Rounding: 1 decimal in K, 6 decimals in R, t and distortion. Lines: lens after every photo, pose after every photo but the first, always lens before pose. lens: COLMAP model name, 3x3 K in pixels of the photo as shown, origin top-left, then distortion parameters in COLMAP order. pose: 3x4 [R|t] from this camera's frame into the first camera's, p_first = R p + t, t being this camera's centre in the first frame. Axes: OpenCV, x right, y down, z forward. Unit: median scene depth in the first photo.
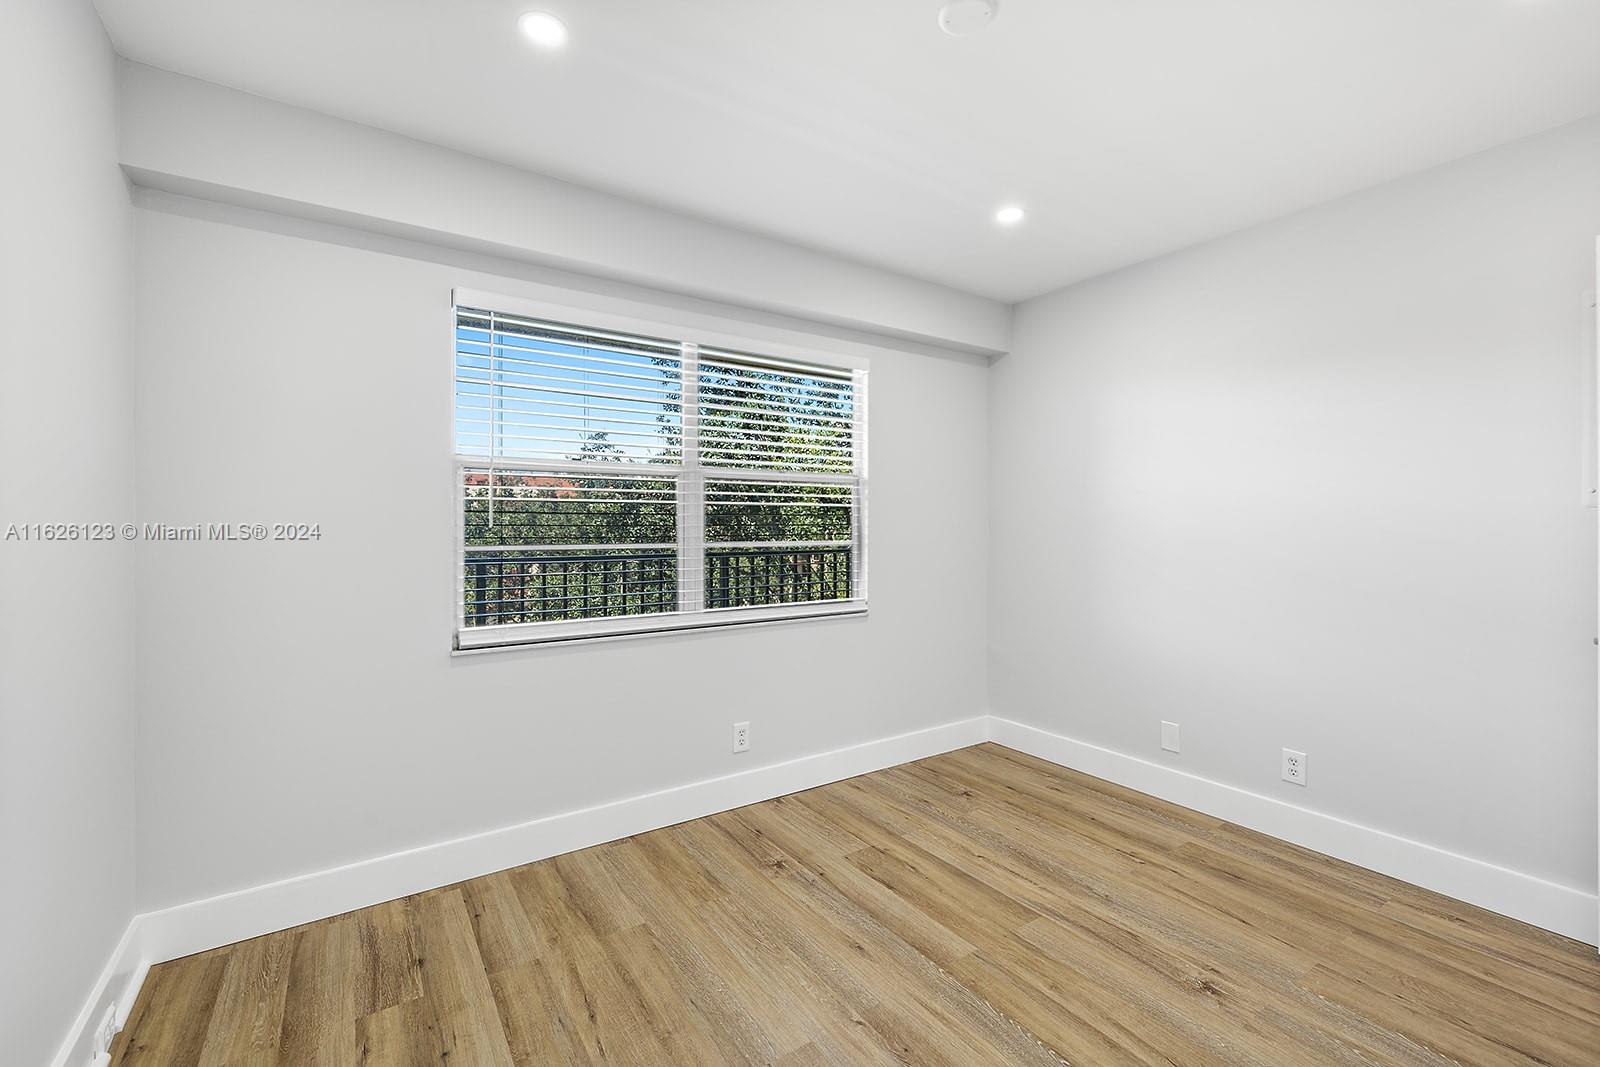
lens RADIAL K [[672.3, 0, 795.8], [0, 672.3, 536.5], [0, 0, 1]] dist [-0.000708, 0.000186]
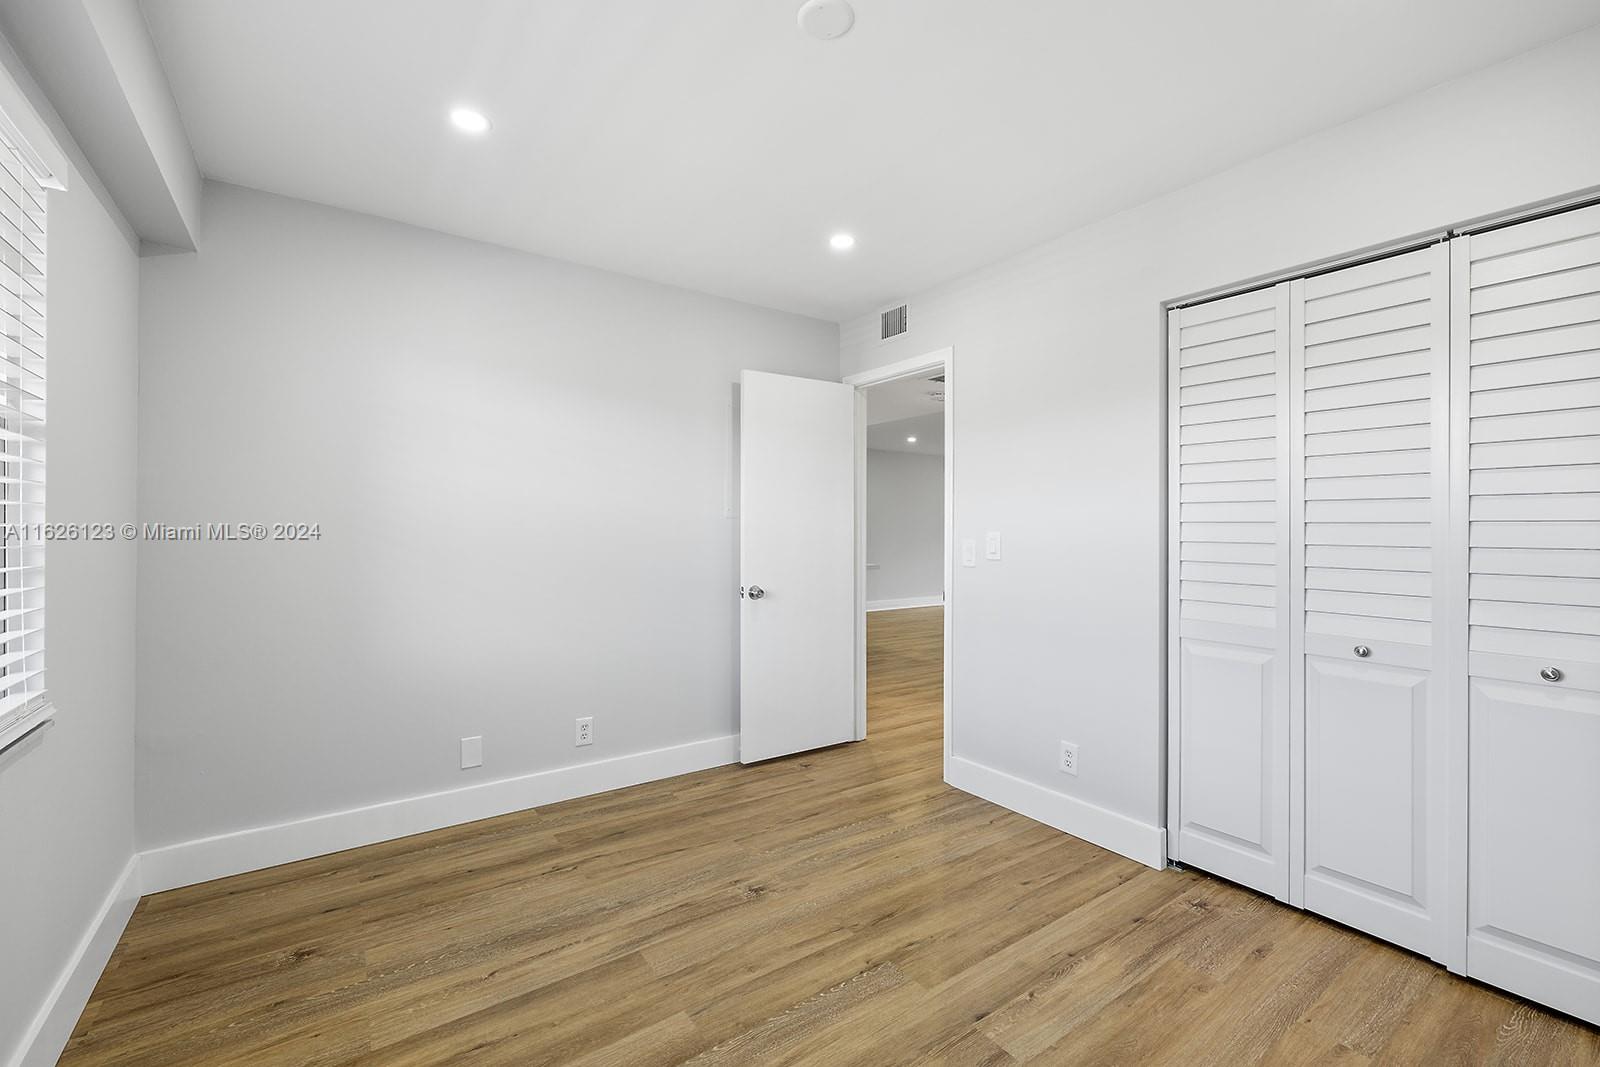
lens RADIAL K [[672.3, 0, 795.8], [0, 672.3, 536.5], [0, 0, 1]] dist [-0.000708, 0.000186]
pose [[-0.022765, -0.010371, 0.999687, -0.498429], [0.015429, 0.999823, 0.010724, -0.009822], [-0.999622, 0.015668, -0.022601, 0.715252]]
